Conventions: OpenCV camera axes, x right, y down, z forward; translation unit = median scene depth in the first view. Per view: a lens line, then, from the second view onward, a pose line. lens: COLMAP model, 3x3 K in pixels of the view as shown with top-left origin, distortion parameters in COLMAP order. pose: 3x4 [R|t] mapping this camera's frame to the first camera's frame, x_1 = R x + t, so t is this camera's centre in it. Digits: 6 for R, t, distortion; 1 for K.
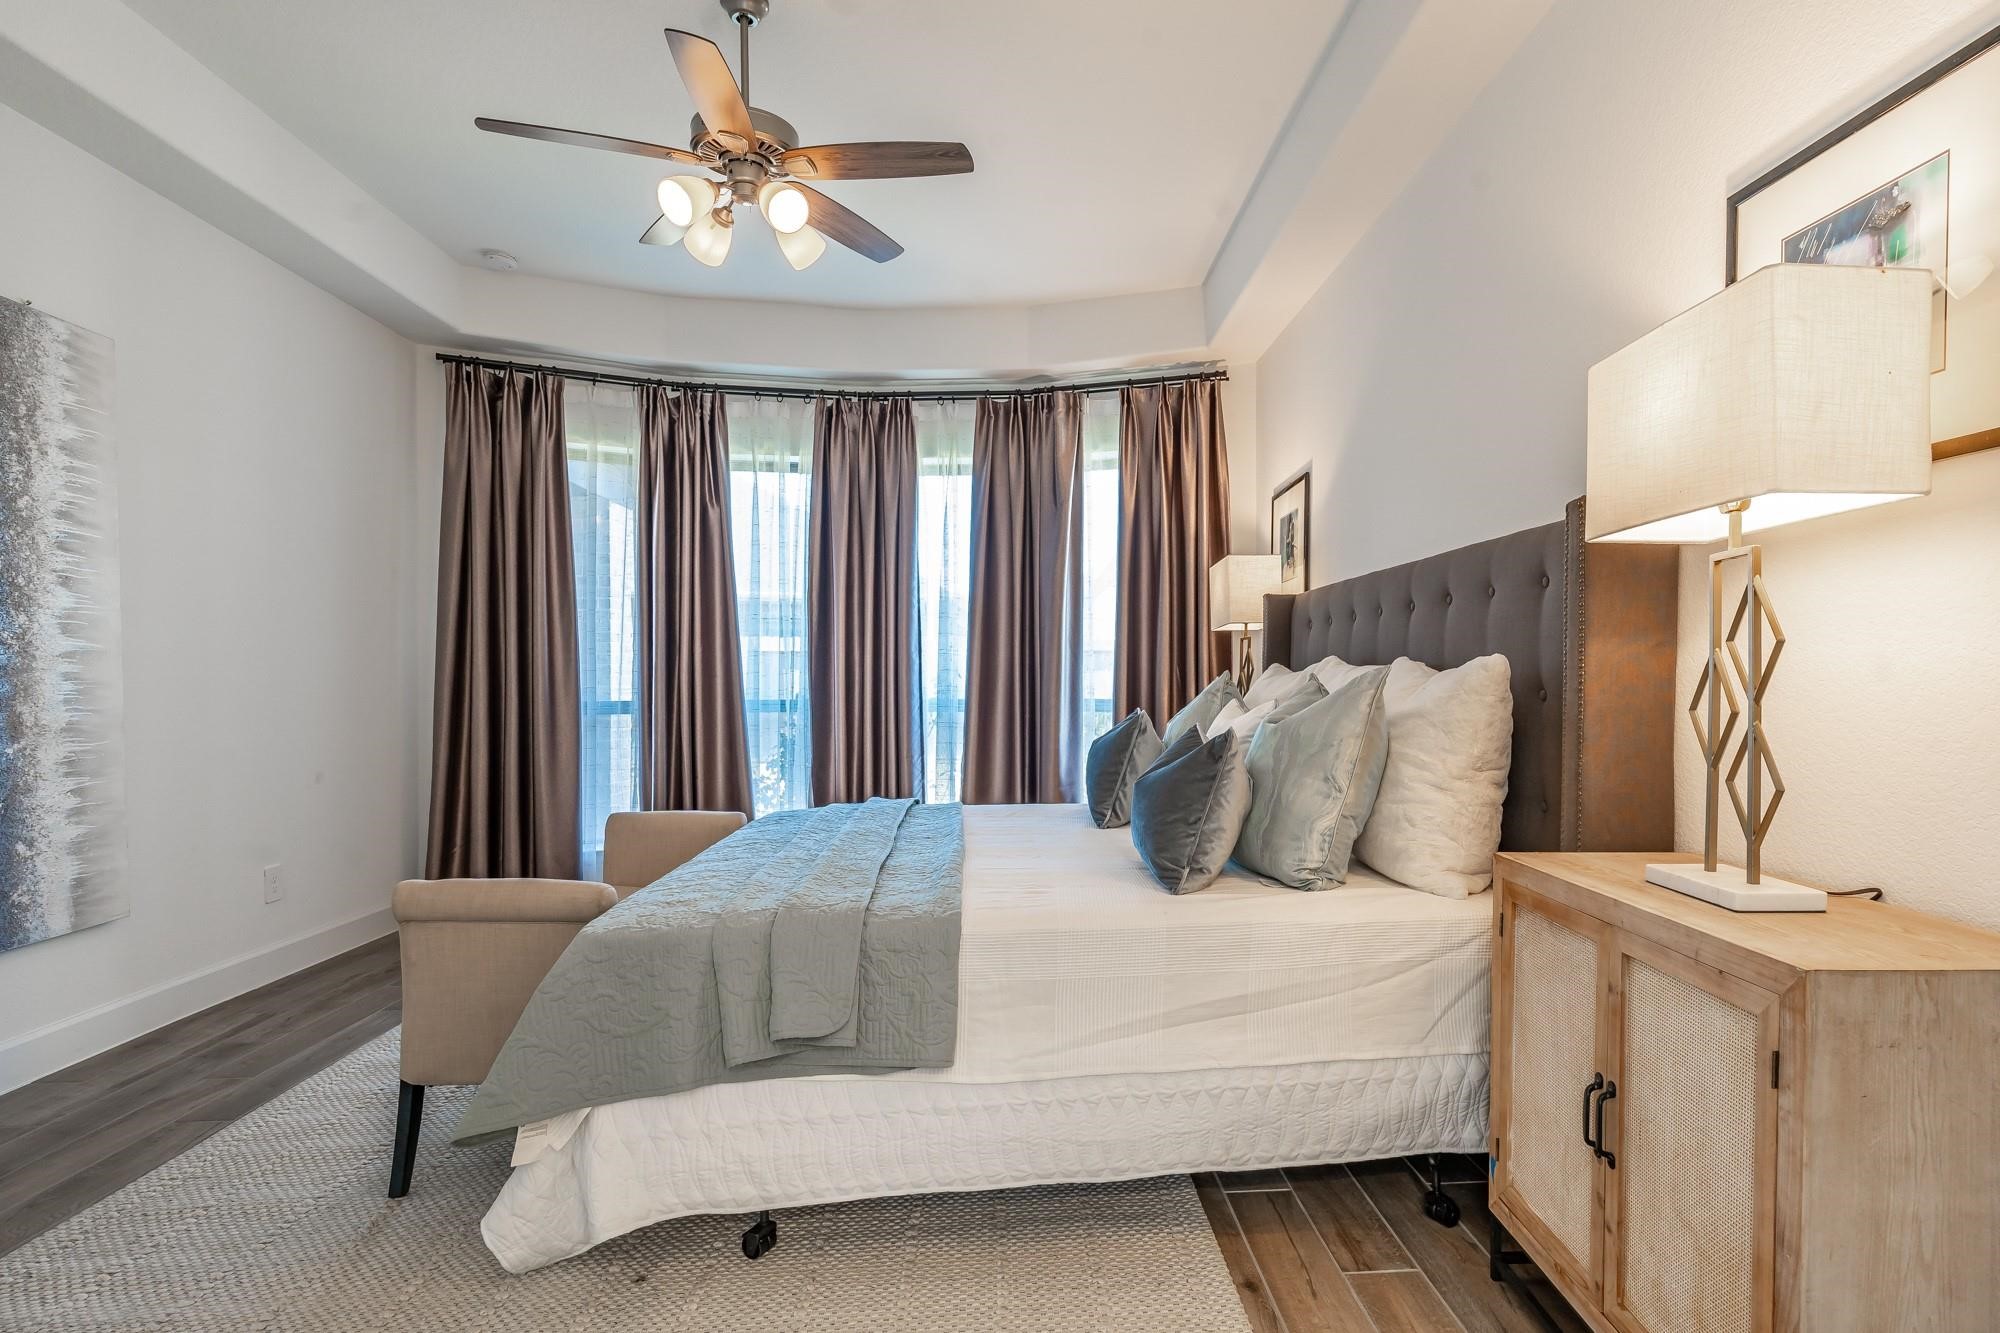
lens RADIAL K [[1076.1, 0, 1001.6], [0, 1076.1, 702.3], [0, 0, 1]] dist [0.001231, 0.000396]
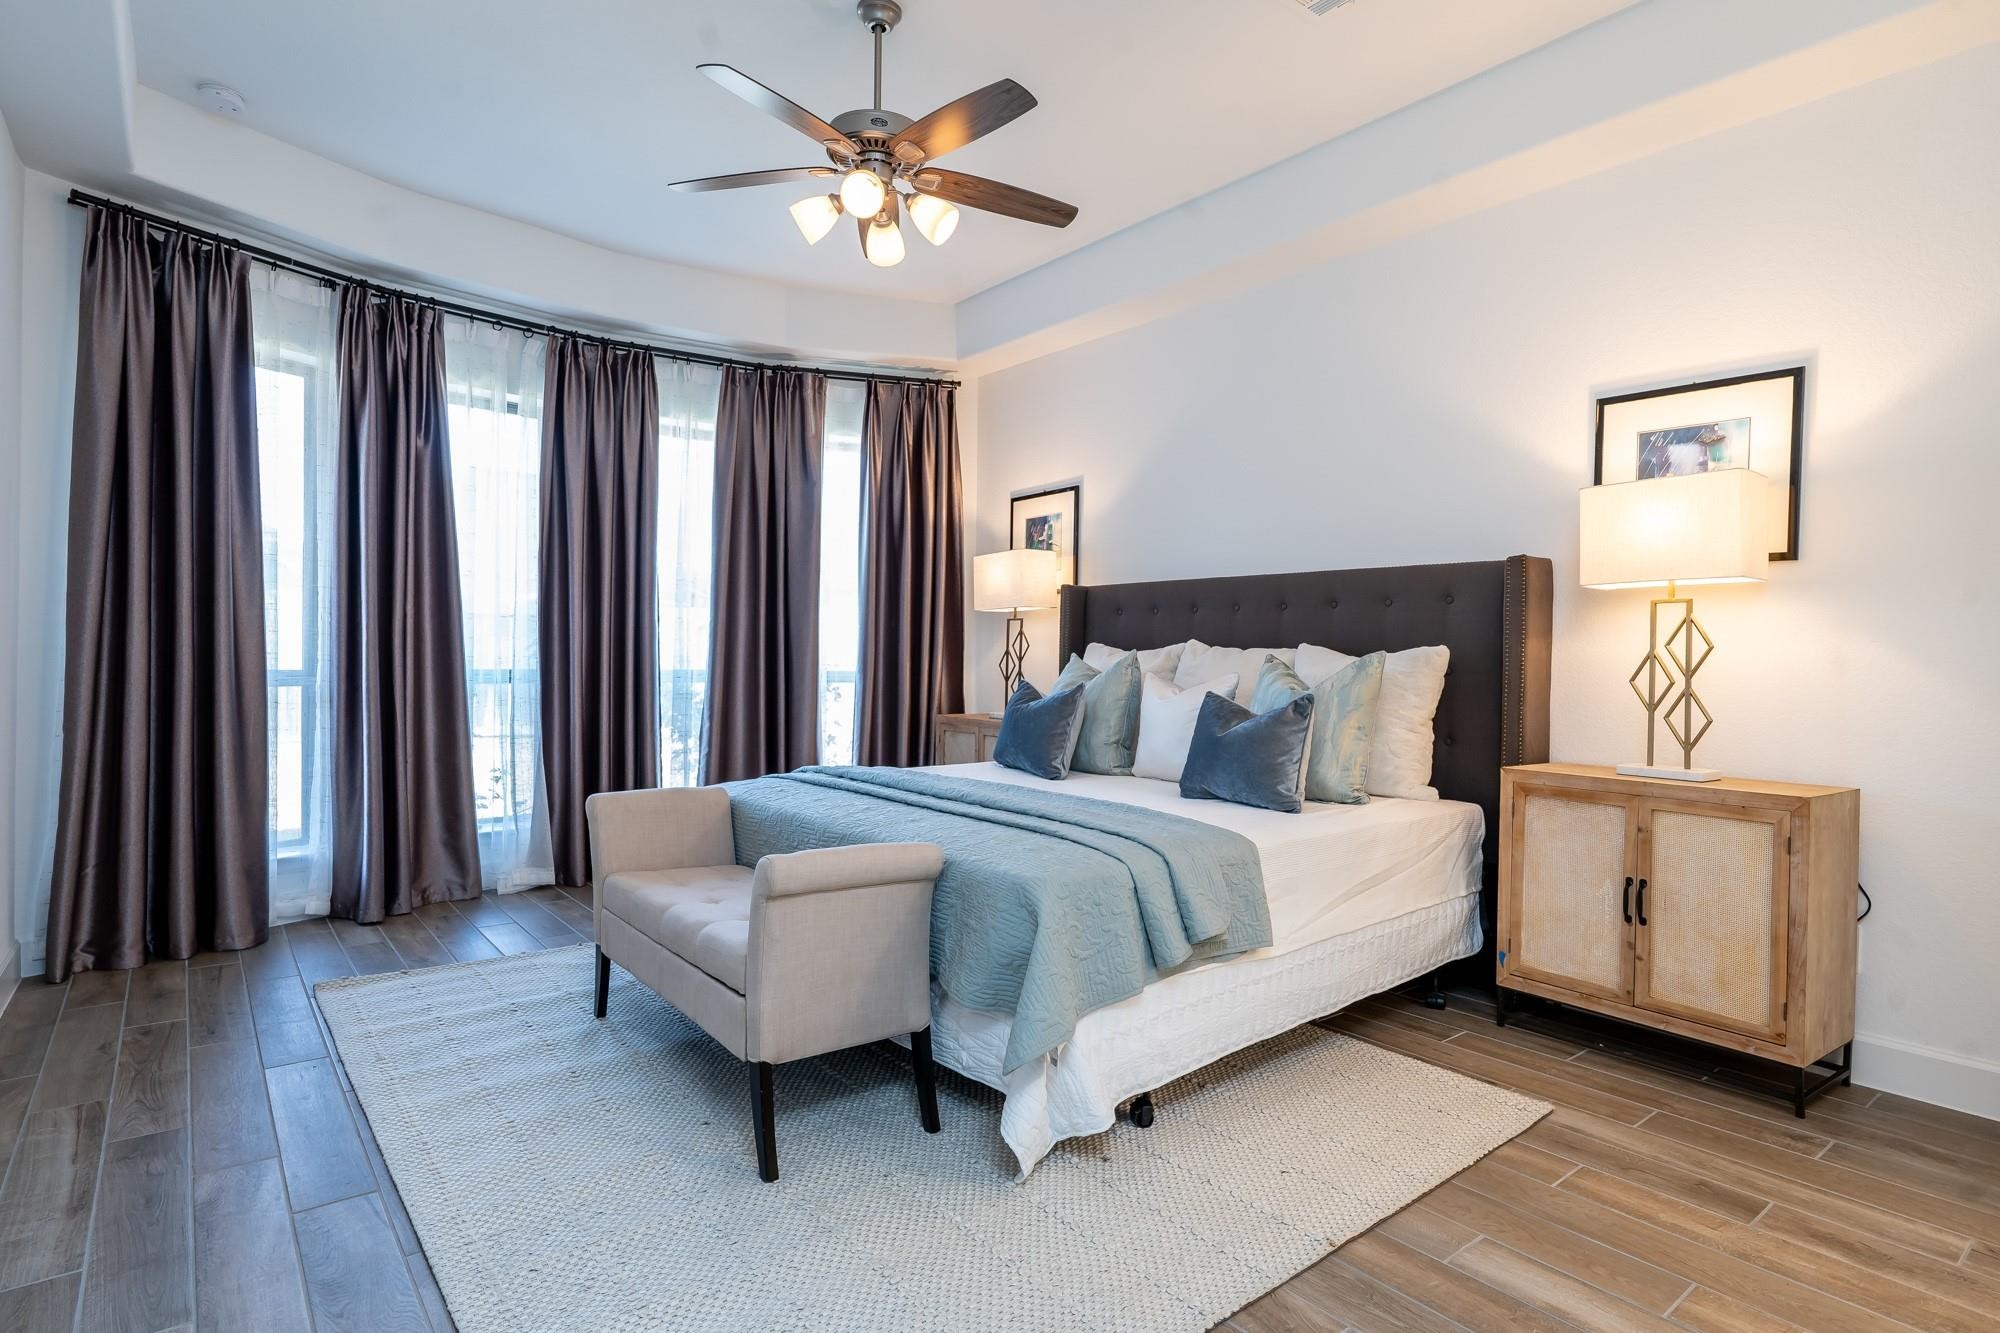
lens RADIAL K [[1113.8, 0, 1000.0], [0, 1113.8, 666.5], [0, 0, 1]] dist [-0.002067, -0.000115]
pose [[0.810101, 0.005389, 0.586266, -0.737086], [-0.002976, 0.999983, -0.005080, -0.002736], [-0.586283, 0.002371, 0.810103, 0.041880]]
